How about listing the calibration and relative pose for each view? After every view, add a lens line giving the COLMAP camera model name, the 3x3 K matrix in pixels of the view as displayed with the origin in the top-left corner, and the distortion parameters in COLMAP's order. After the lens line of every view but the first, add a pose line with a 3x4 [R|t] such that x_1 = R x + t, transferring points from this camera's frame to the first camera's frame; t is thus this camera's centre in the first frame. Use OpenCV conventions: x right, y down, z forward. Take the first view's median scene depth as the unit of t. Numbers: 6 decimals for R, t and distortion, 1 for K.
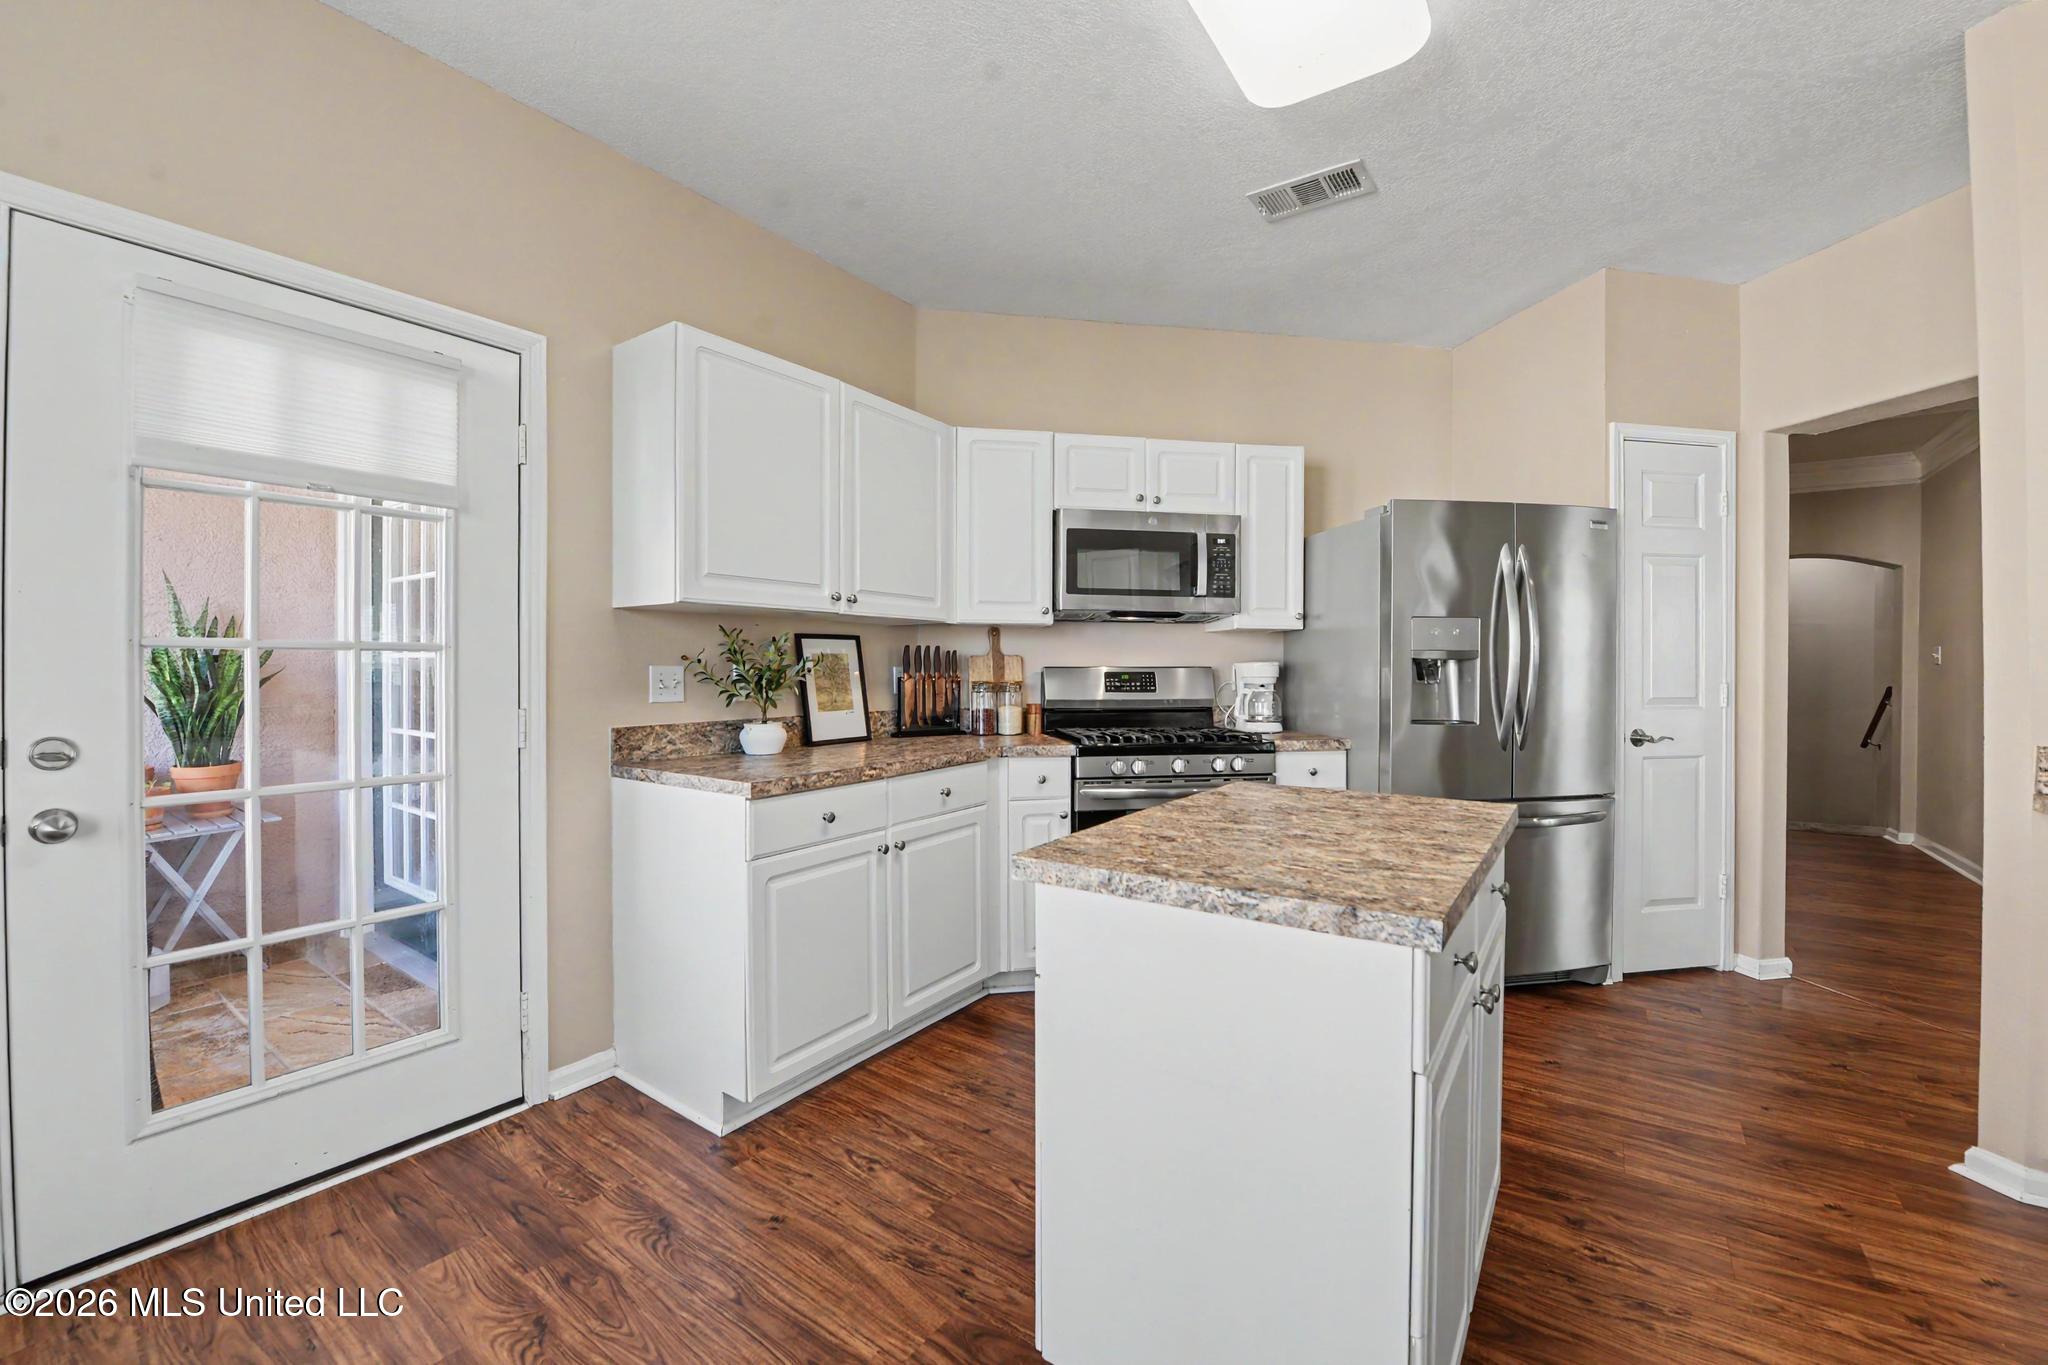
lens RADIAL K [[839.4, 0, 1026.5], [0, 839.4, 672.8], [0, 0, 1]] dist [-0.017788, -0.000380]
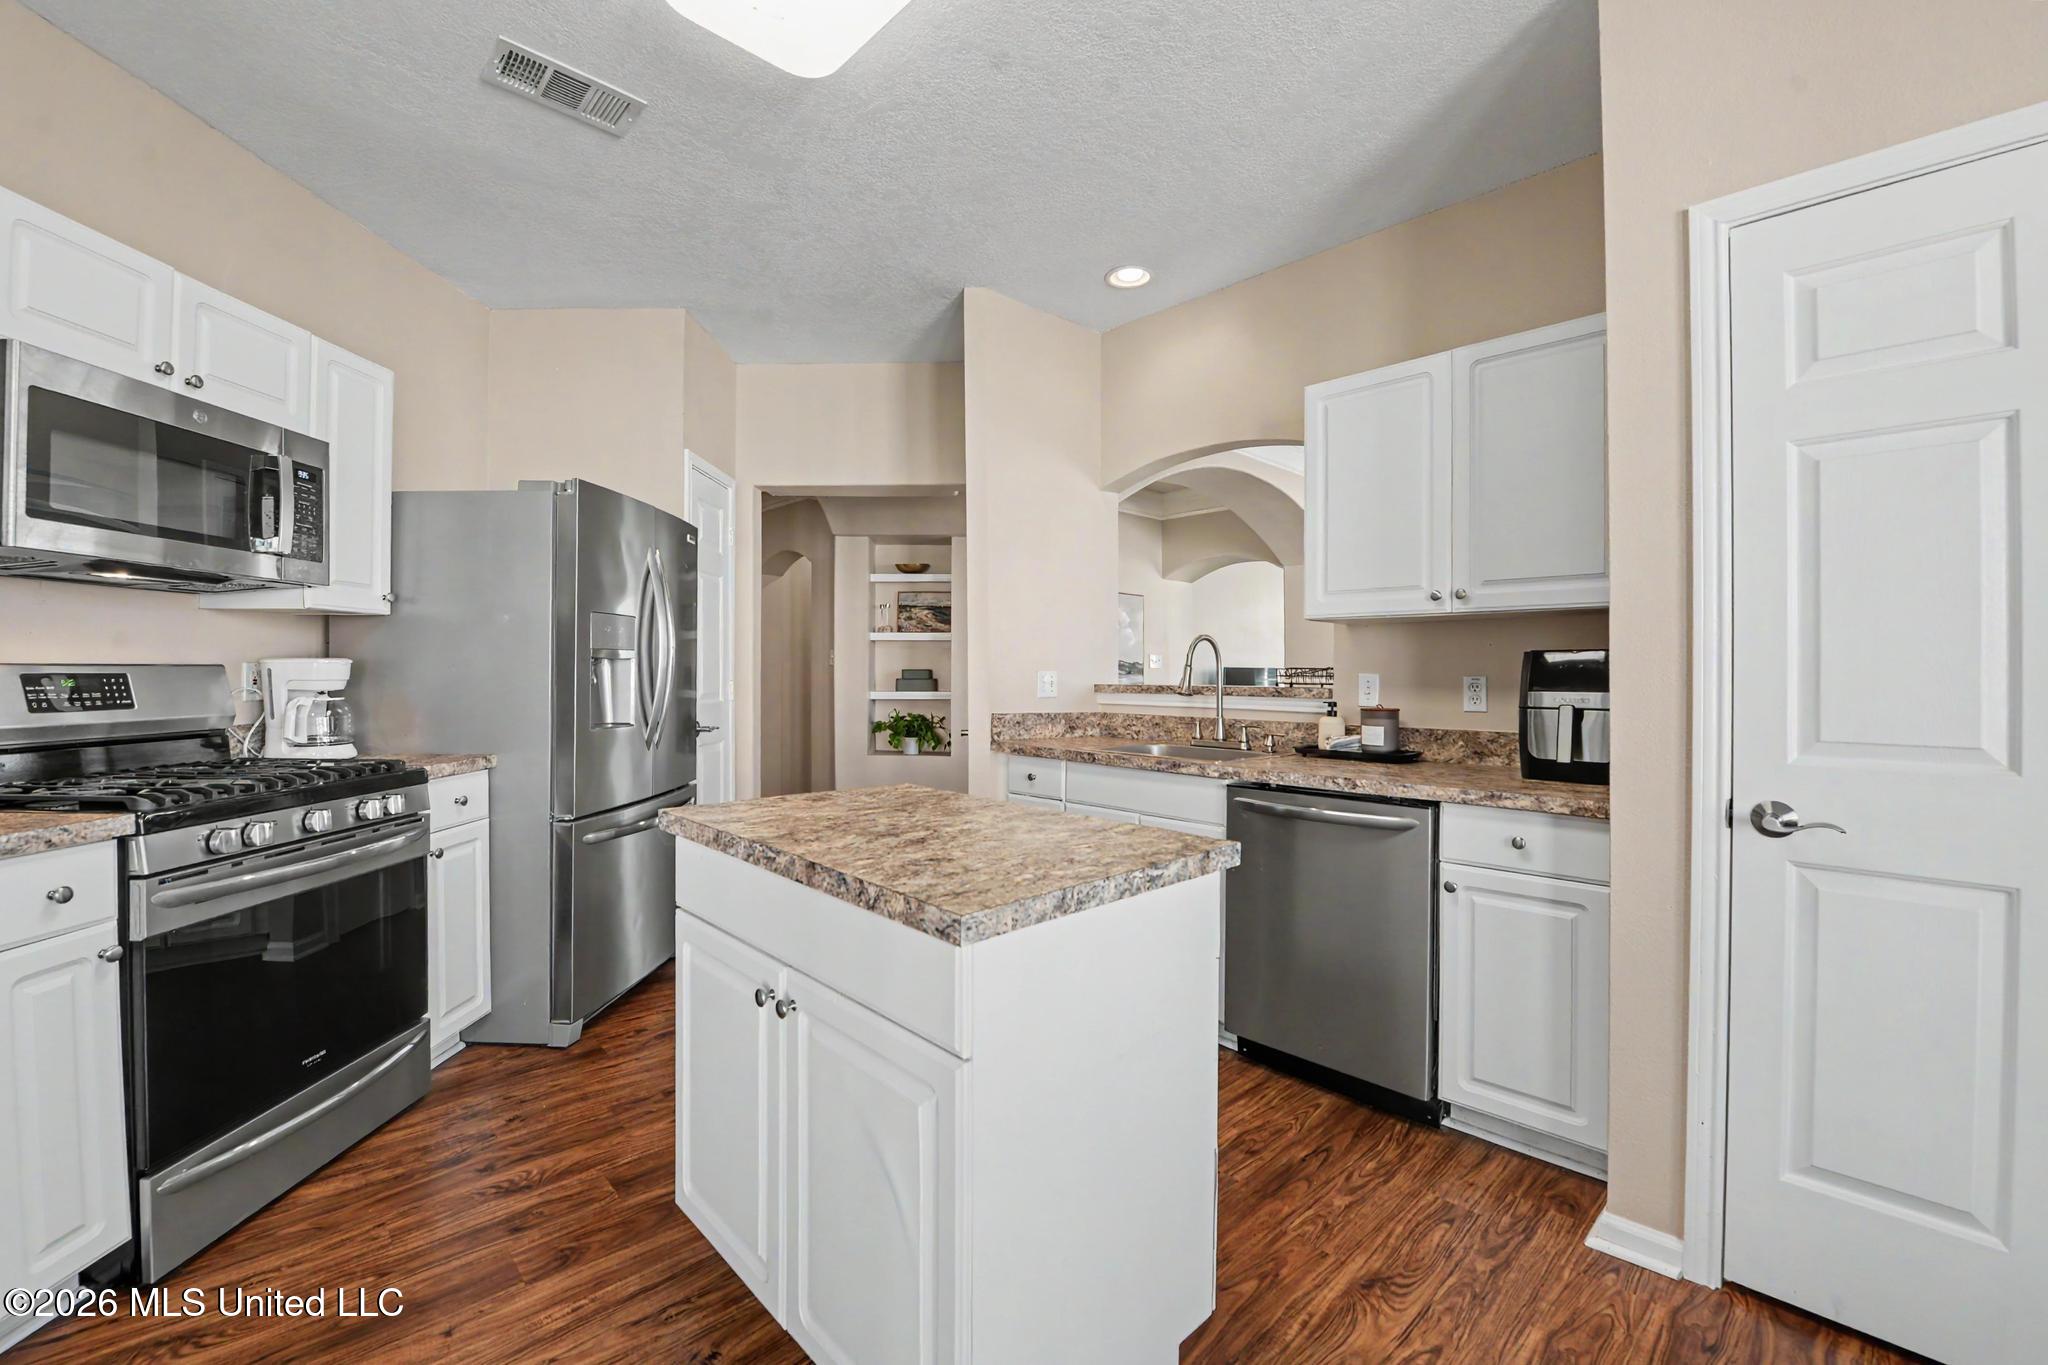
lens RADIAL K [[839.4, 0, 1026.5], [0, 839.4, 672.8], [0, 0, 1]] dist [-0.017788, -0.000380]
pose [[0.188869, -0.003025, 0.981998, -0.319284], [0.000706, 0.999995, 0.002944, -0.002911], [-0.982002, 0.000137, 0.188871, 0.336384]]
